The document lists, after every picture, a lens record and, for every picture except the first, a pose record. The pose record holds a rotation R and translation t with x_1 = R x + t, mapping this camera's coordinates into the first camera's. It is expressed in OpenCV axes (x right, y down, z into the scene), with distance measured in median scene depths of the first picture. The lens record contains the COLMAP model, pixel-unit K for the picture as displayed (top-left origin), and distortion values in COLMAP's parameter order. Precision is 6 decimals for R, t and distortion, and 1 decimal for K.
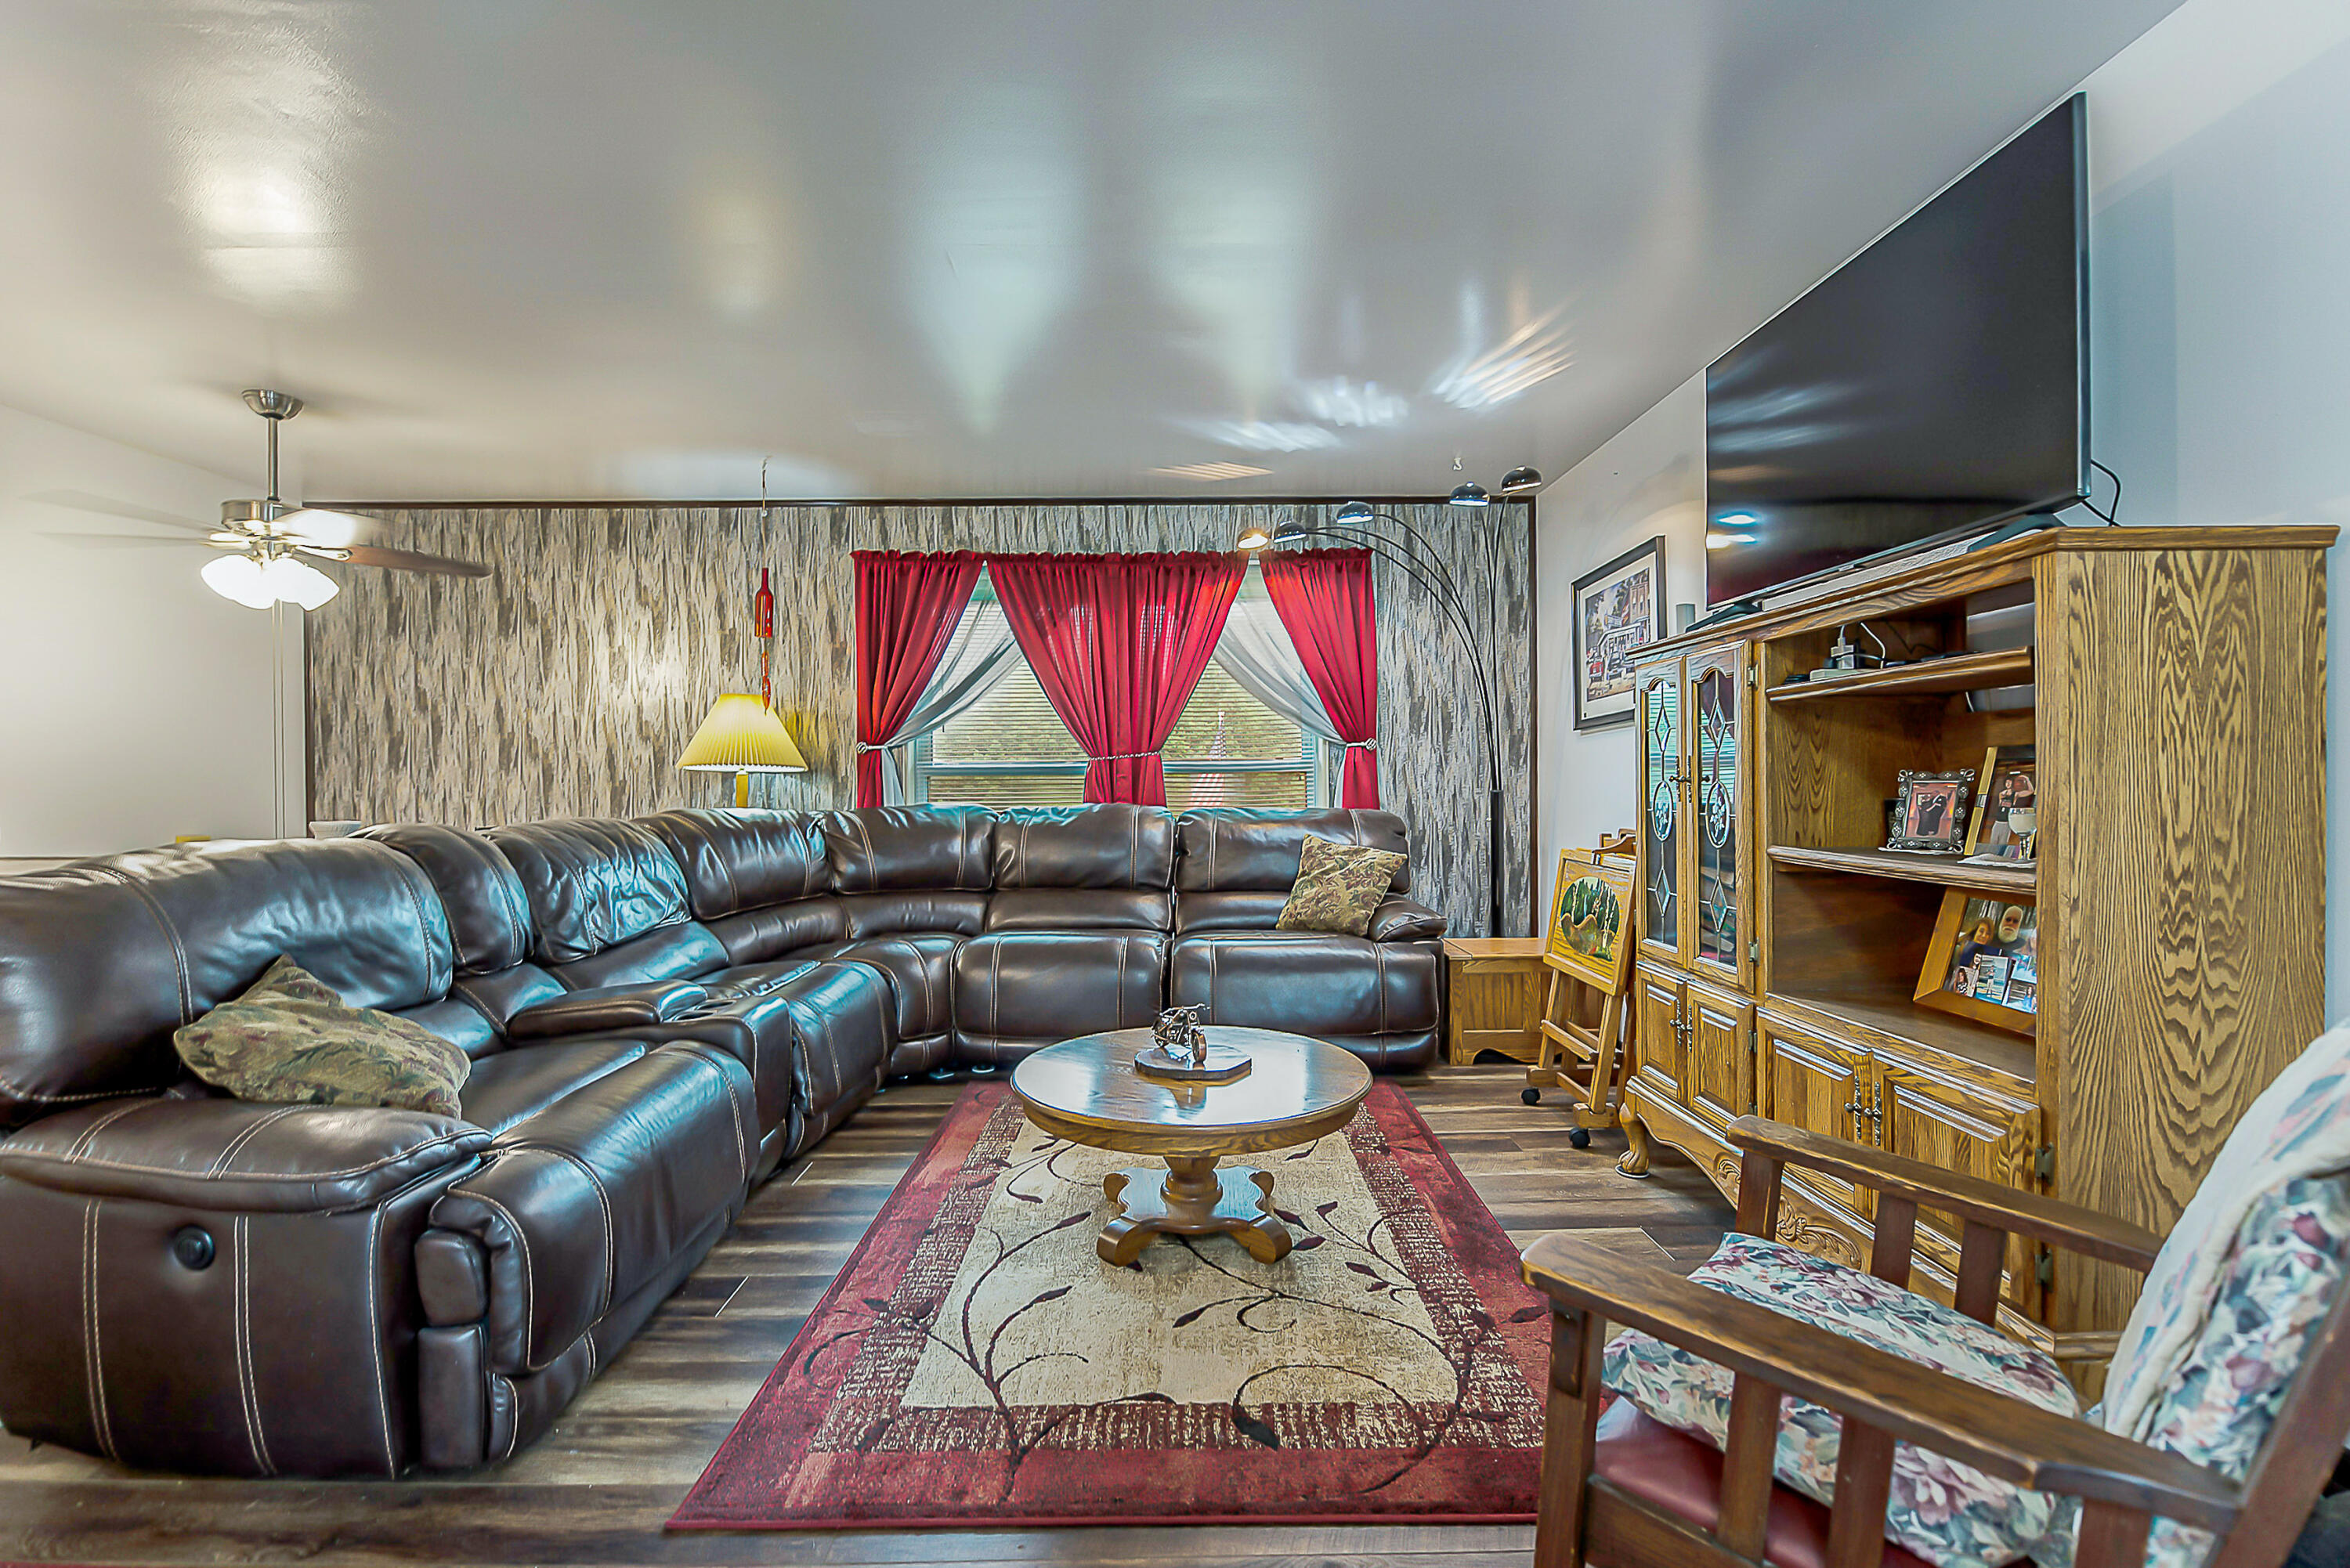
lens RADIAL K [[993.9, 0, 1232.8], [0, 993.9, 787.4], [0, 0, 1]] dist [-0.008632, -0.001723]
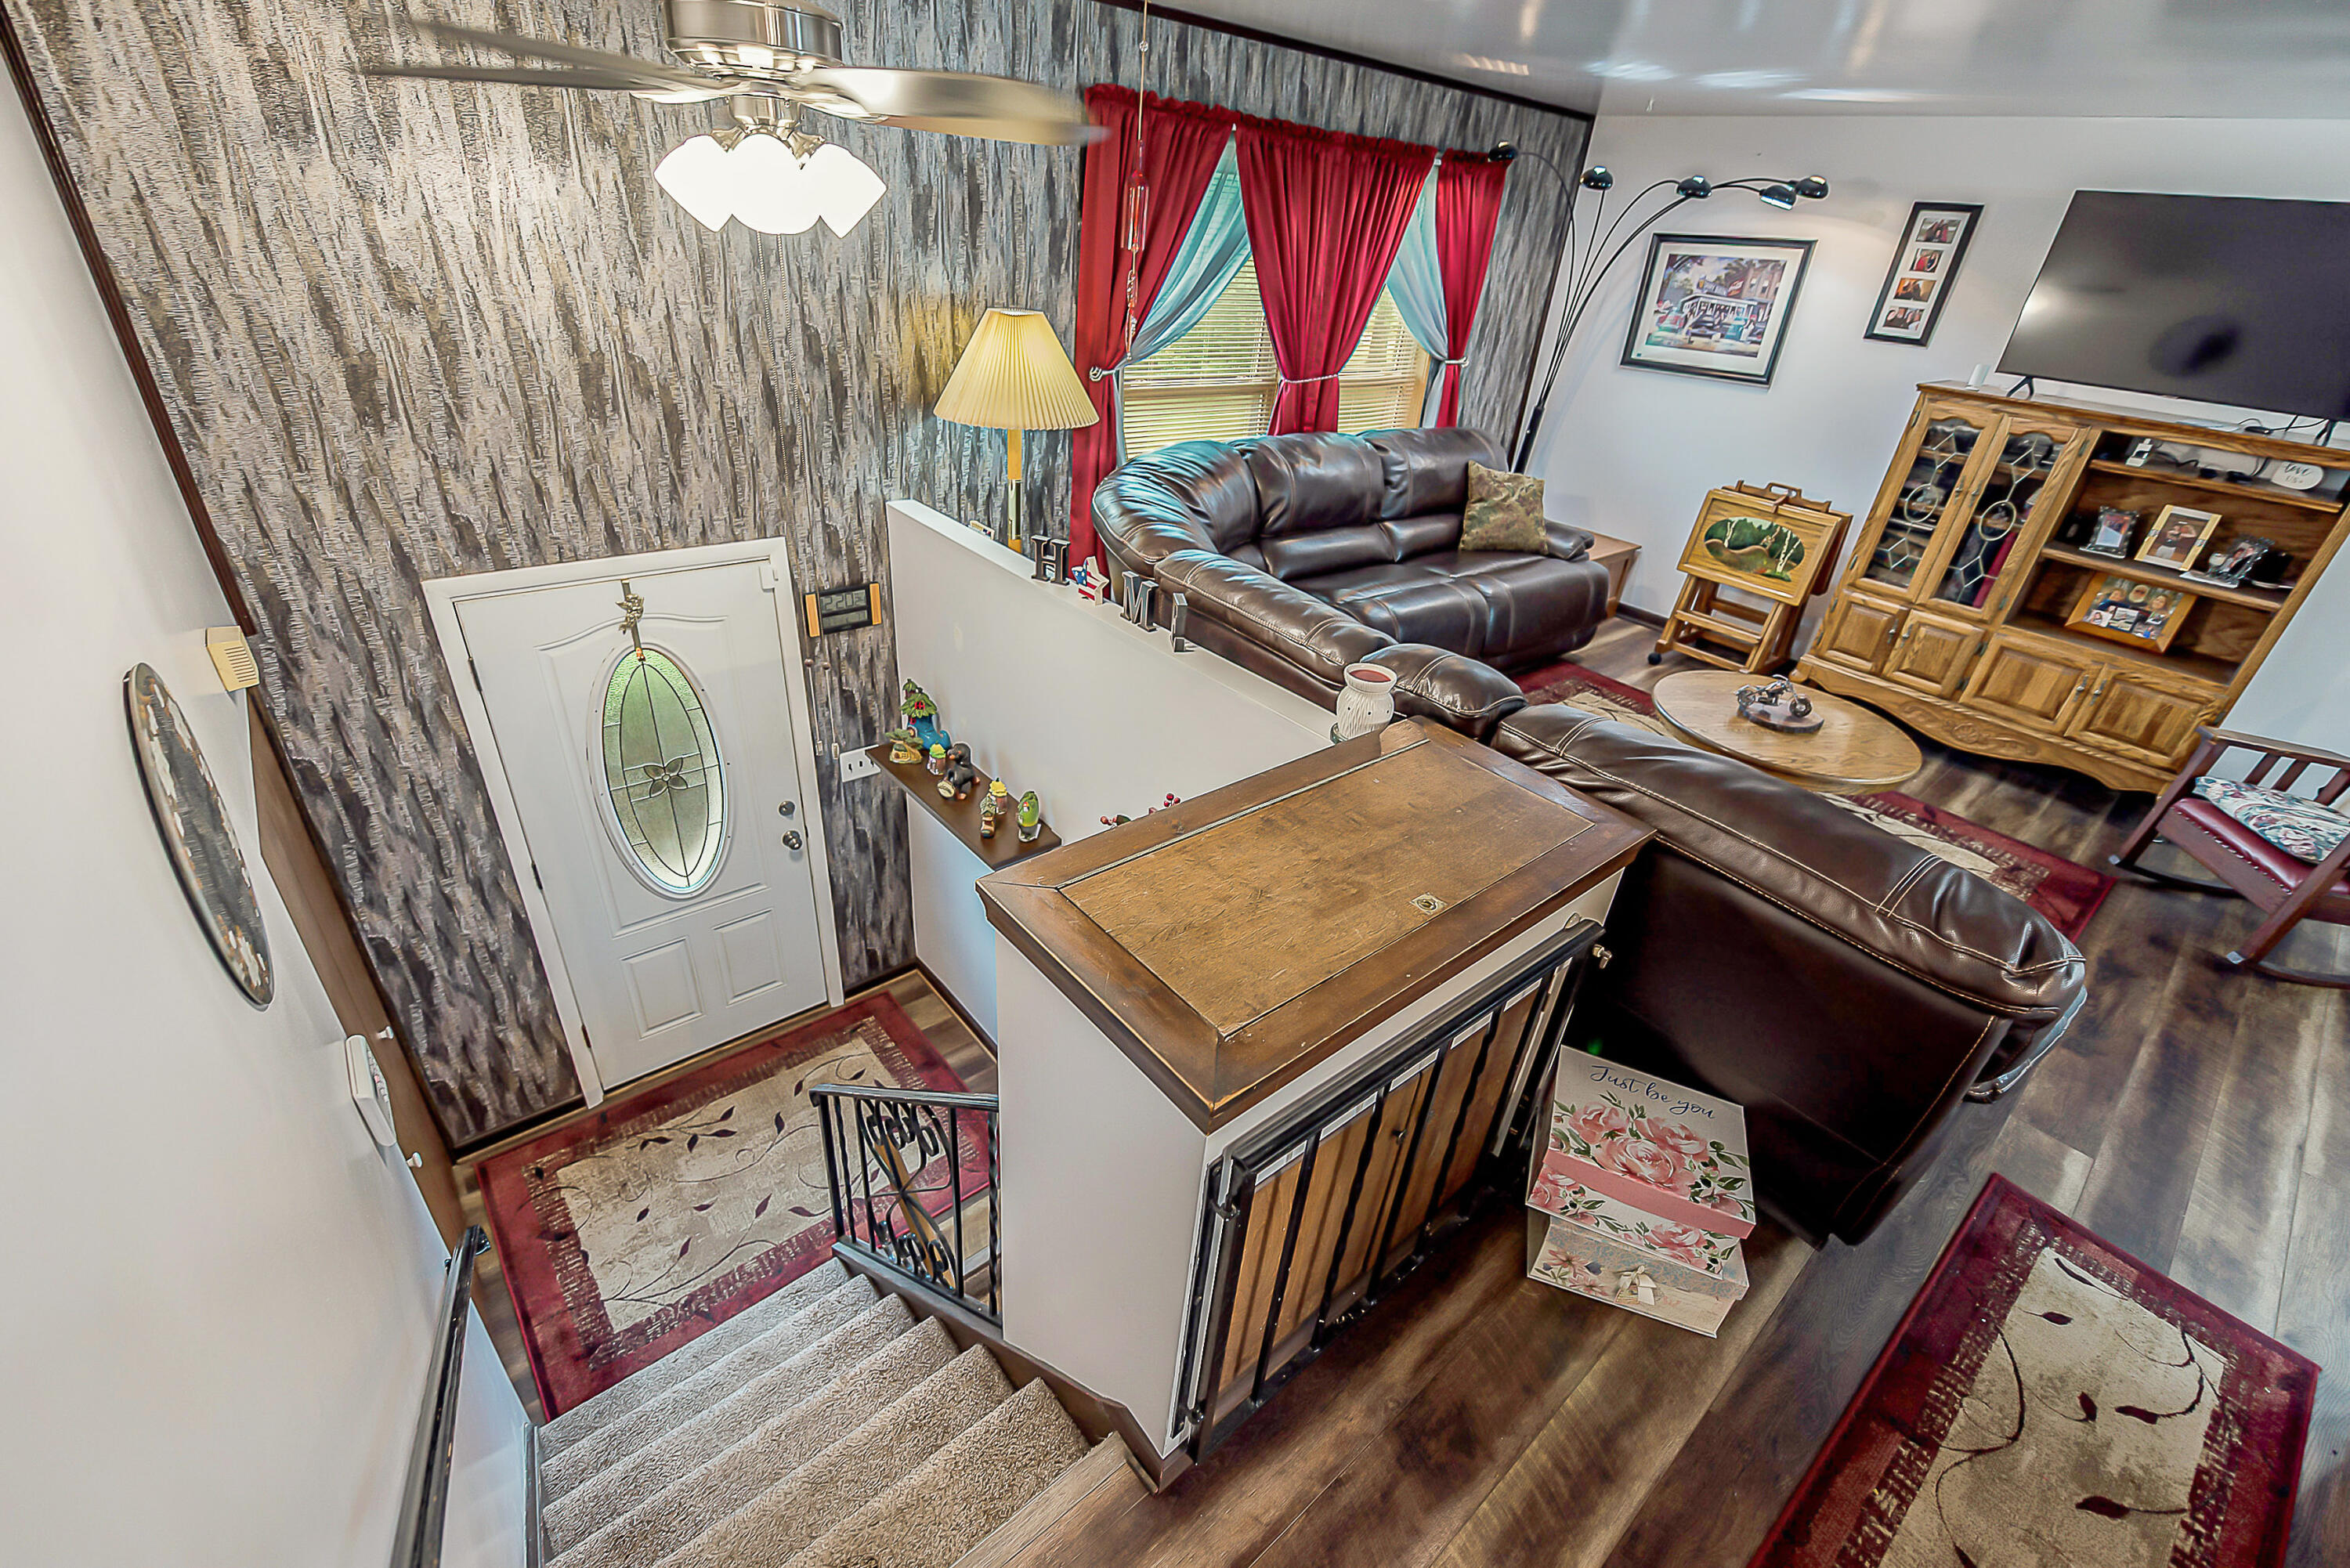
lens RADIAL K [[936.4, 0, 1169.1], [0, 936.4, 733.1], [0, 0, 1]] dist [-0.003871, -0.003236]
pose [[0.798409, -0.223341, 0.559161, -0.892460], [-0.073621, 0.885483, 0.458802, -0.147250], [-0.597597, -0.407478, 0.690535, 0.342278]]
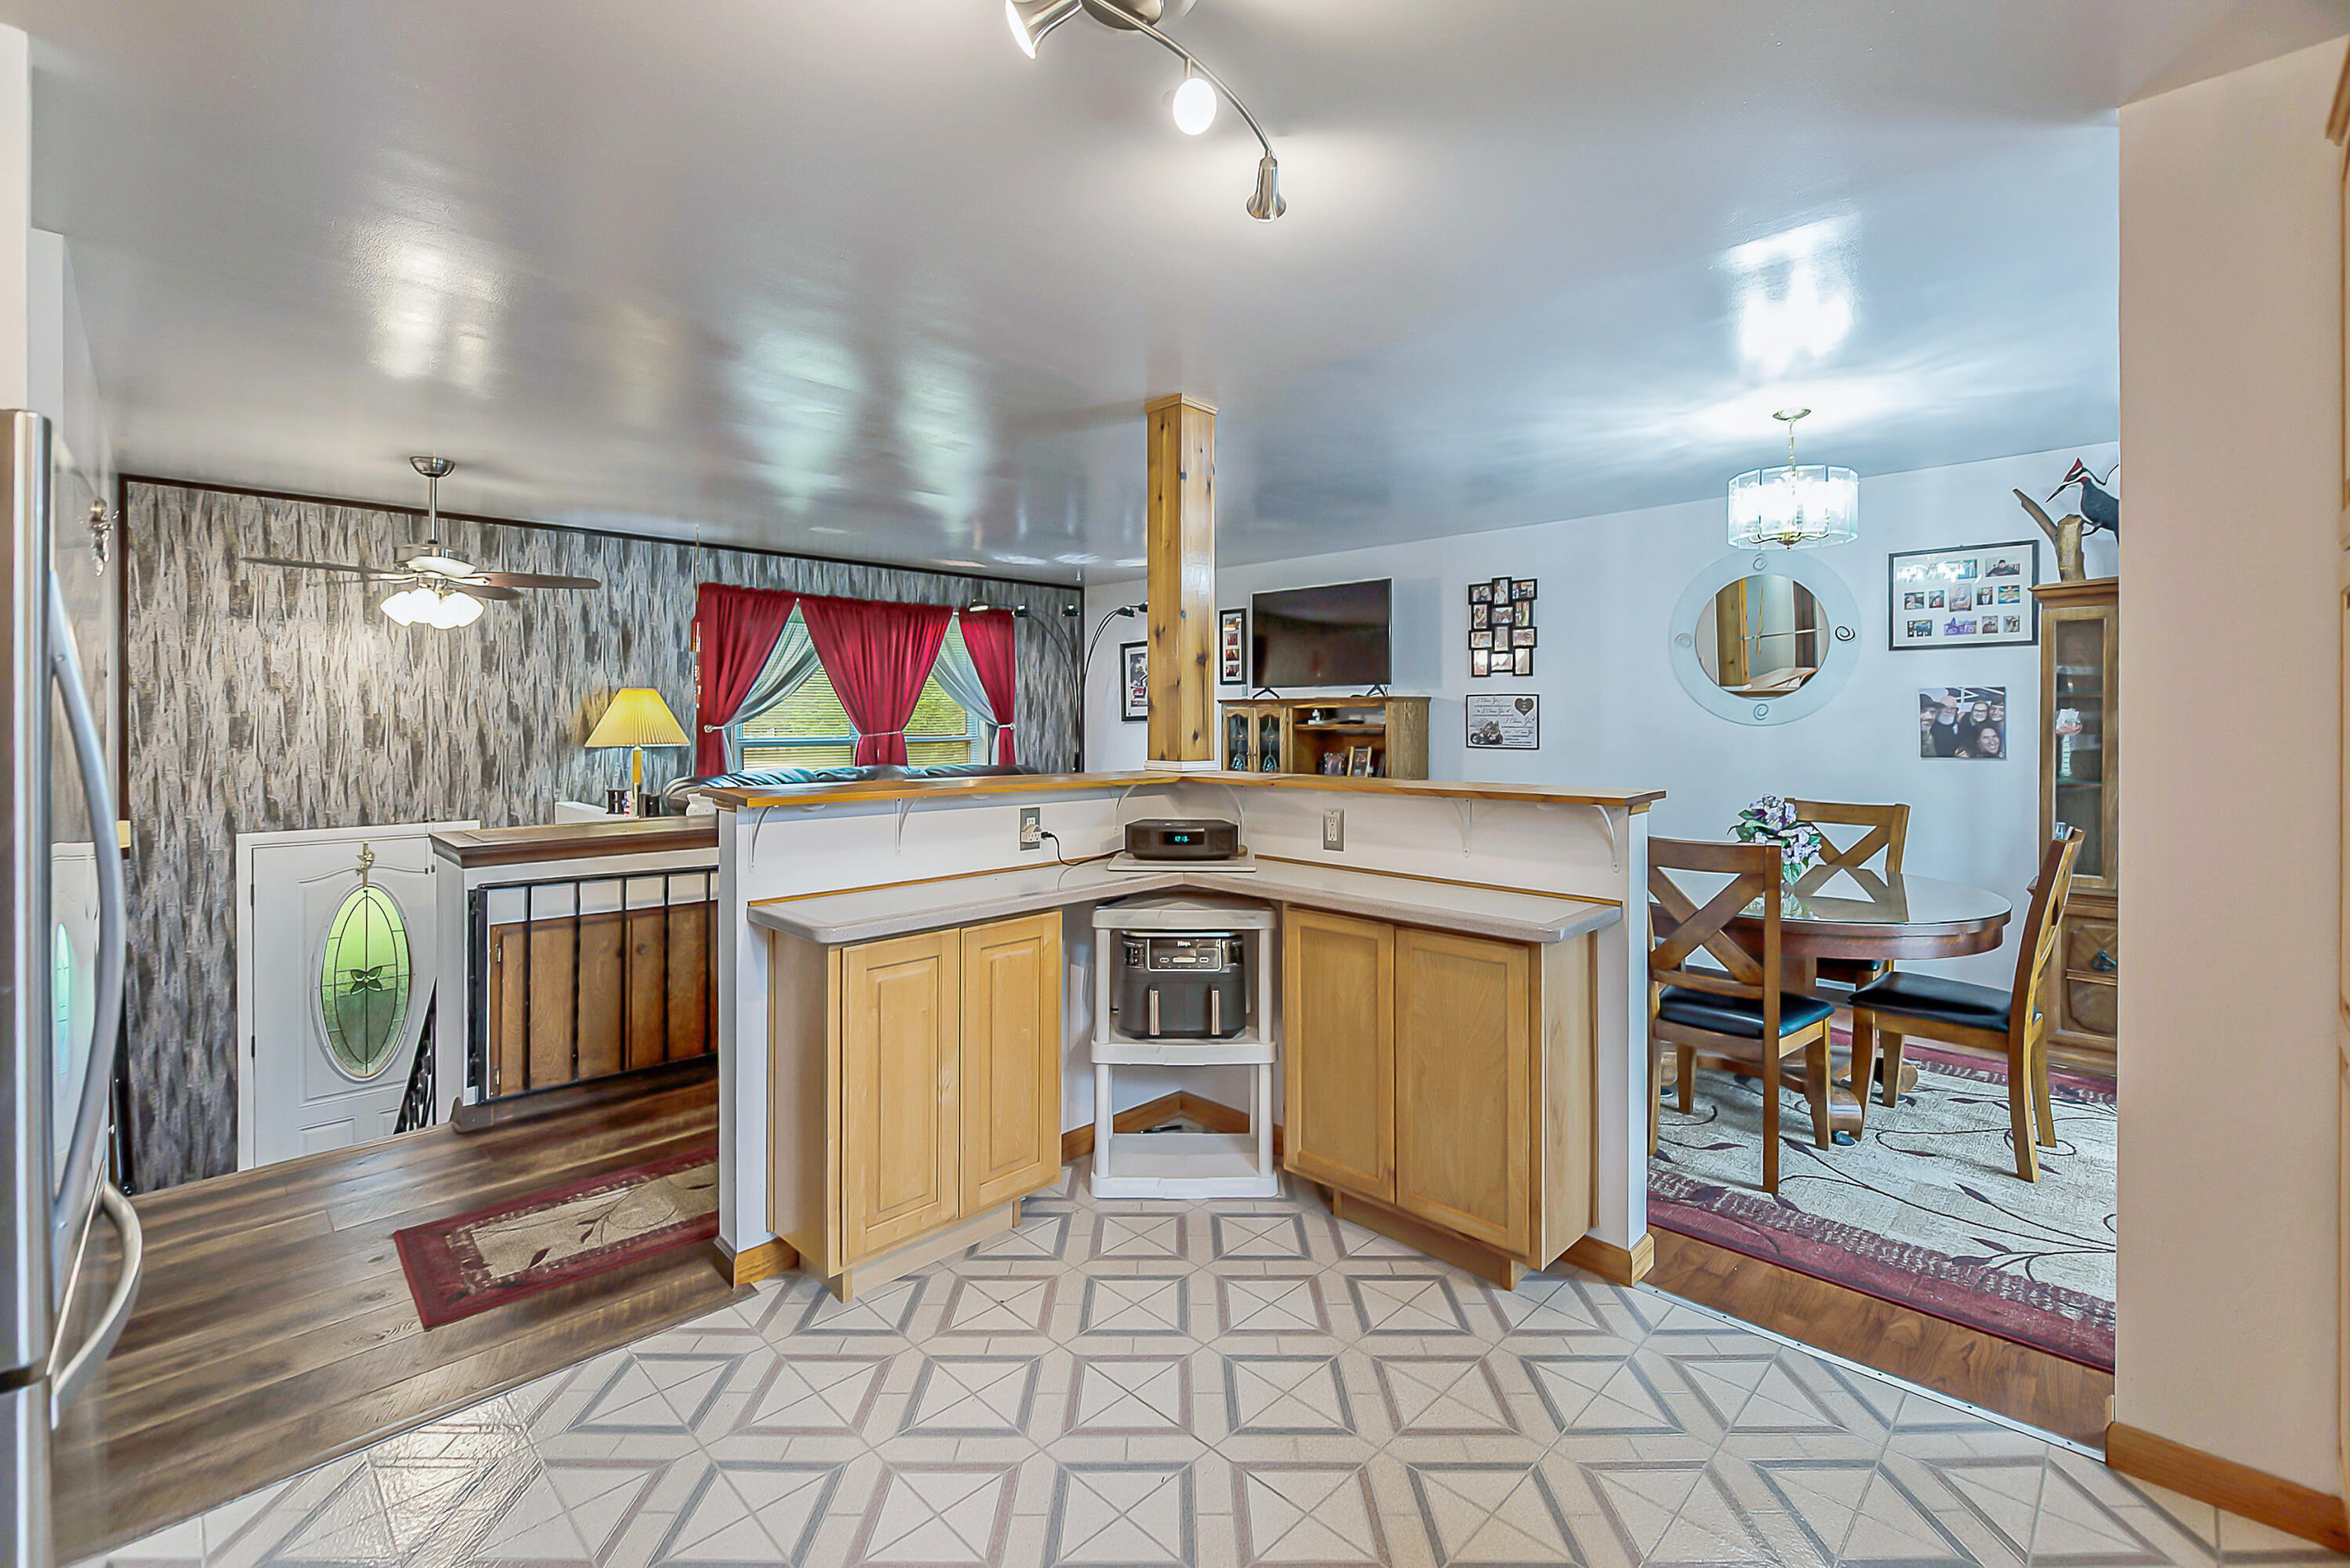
lens RADIAL K [[993.9, 0, 1176.6], [0, 993.9, 719.7], [0, 0, 1]] dist [-0.008632, -0.001723]
pose [[0.707103, 0.008323, 0.707061, -0.955669], [-0.005945, 0.999965, -0.005825, -0.051635], [-0.707085, -0.000085, 0.707128, -0.441092]]
